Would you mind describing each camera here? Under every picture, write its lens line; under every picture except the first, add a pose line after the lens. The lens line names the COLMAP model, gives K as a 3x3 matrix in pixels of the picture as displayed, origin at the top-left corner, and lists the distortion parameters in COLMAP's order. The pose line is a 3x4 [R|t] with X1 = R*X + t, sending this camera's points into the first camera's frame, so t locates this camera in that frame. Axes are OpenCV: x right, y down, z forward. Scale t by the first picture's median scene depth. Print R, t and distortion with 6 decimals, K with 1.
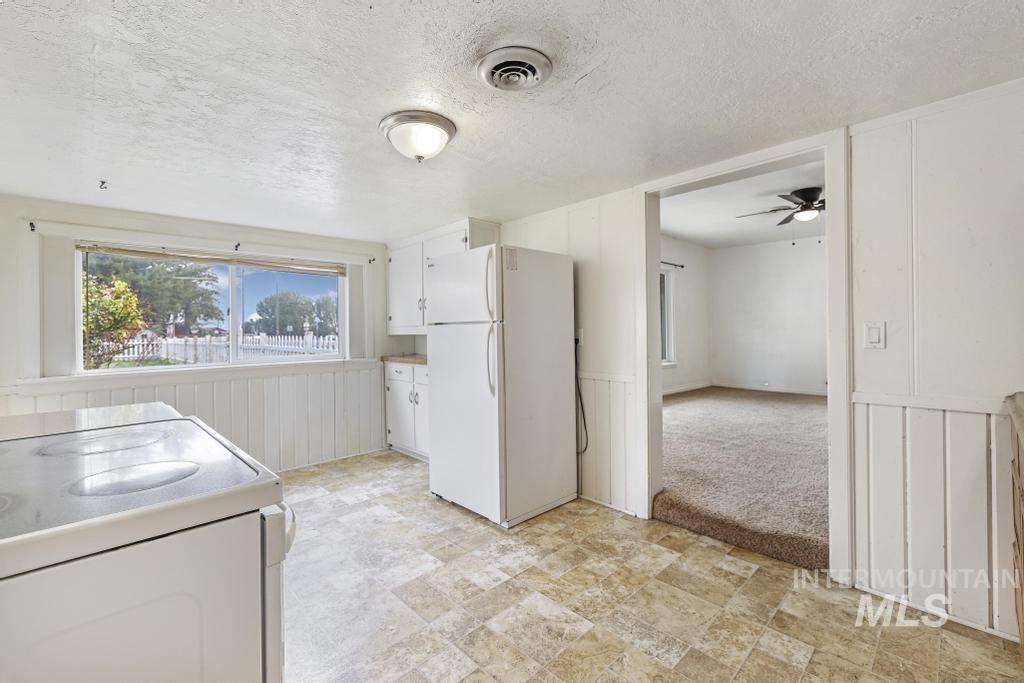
lens RADIAL K [[439.1, 0, 512.8], [0, 439.1, 335.5], [0, 0, 1]] dist [0.002100, 0.000928]
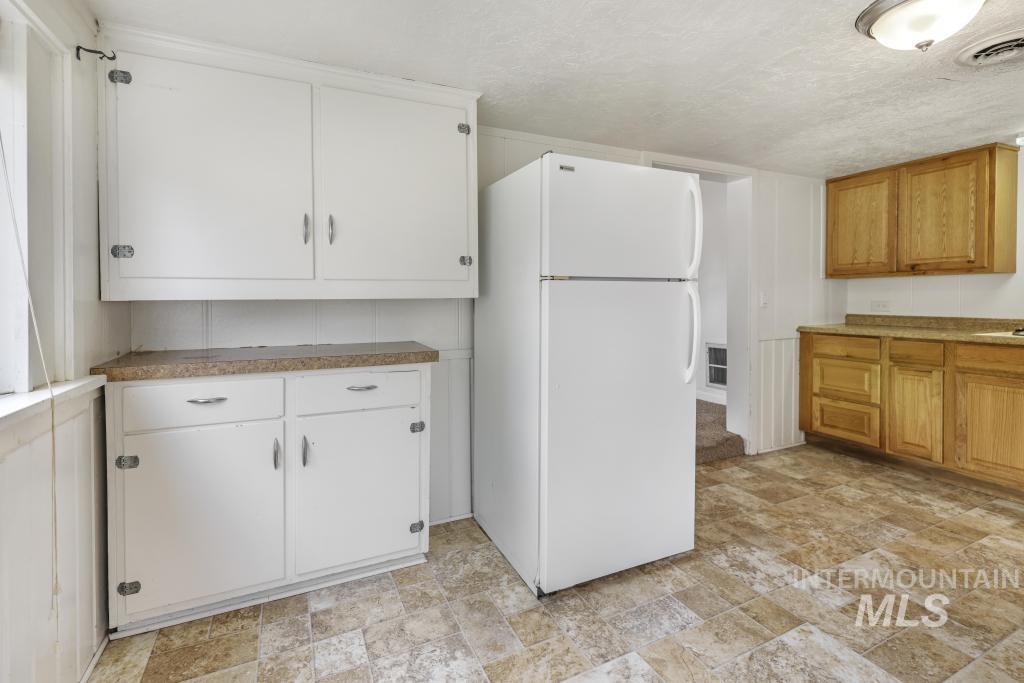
lens RADIAL K [[439.1, 0, 484.4], [0, 439.1, 303.9], [0, 0, 1]] dist [0.002100, 0.000928]
pose [[0.344204, -0.002316, 0.938892, -0.993535], [0.005987, 0.999982, 0.000272, 0.005469], [-0.938876, 0.005528, 0.344212, 1.239376]]
